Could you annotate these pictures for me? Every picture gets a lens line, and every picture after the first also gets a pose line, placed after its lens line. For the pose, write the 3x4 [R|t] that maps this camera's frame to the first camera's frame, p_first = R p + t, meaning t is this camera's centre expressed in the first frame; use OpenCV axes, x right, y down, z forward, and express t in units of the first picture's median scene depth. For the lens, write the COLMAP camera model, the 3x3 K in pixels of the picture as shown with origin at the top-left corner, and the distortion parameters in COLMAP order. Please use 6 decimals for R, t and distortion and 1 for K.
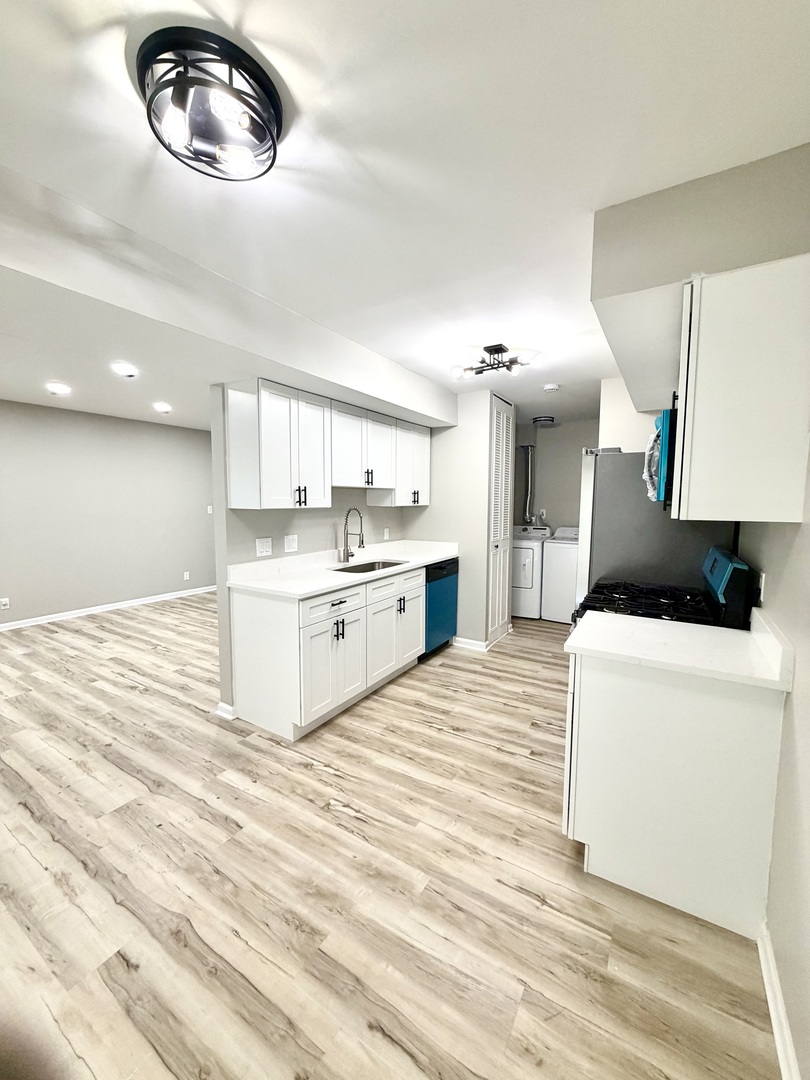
lens RADIAL K [[428.3, 0, 405.0], [0, 428.3, 540.0], [0, 0, 1]] dist [-0.001290, -0.000254]
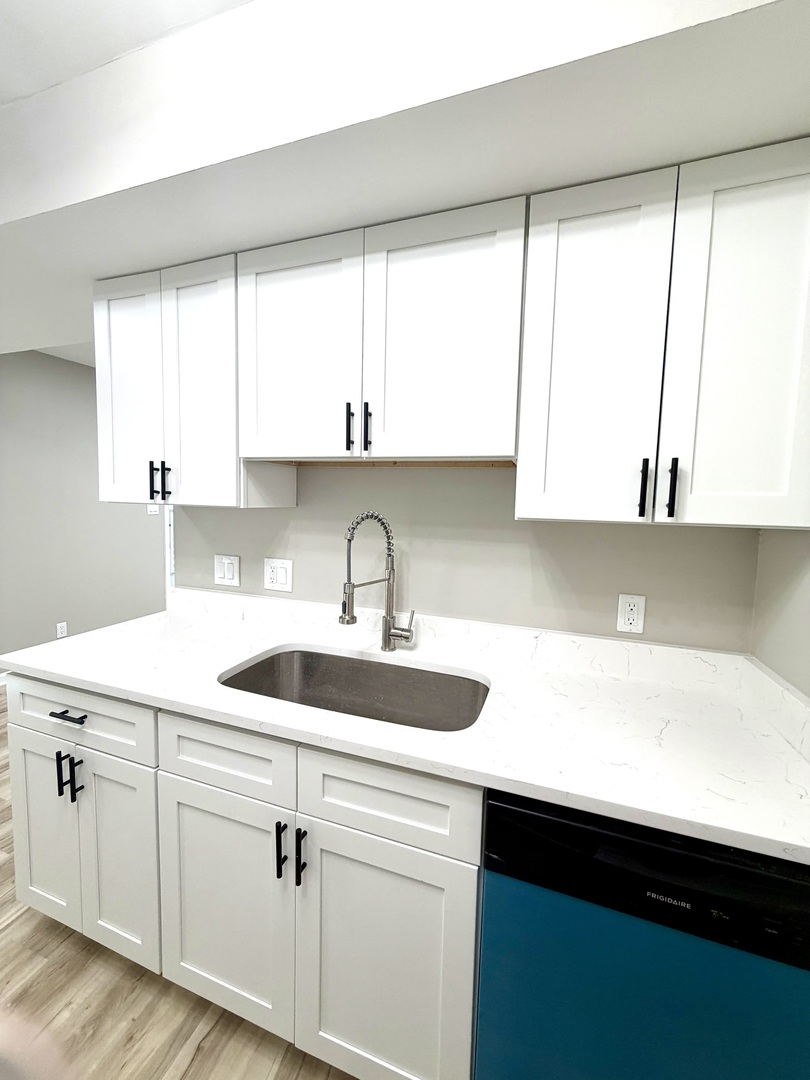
lens RADIAL K [[428.3, 0, 405.0], [0, 428.3, 540.0], [0, 0, 1]] dist [-0.001290, -0.000254]
pose [[0.220379, 0.089182, -0.971329, 0.284018], [-0.121519, 0.990564, 0.063377, -0.088067], [0.967815, 0.104068, 0.229137, 1.039773]]
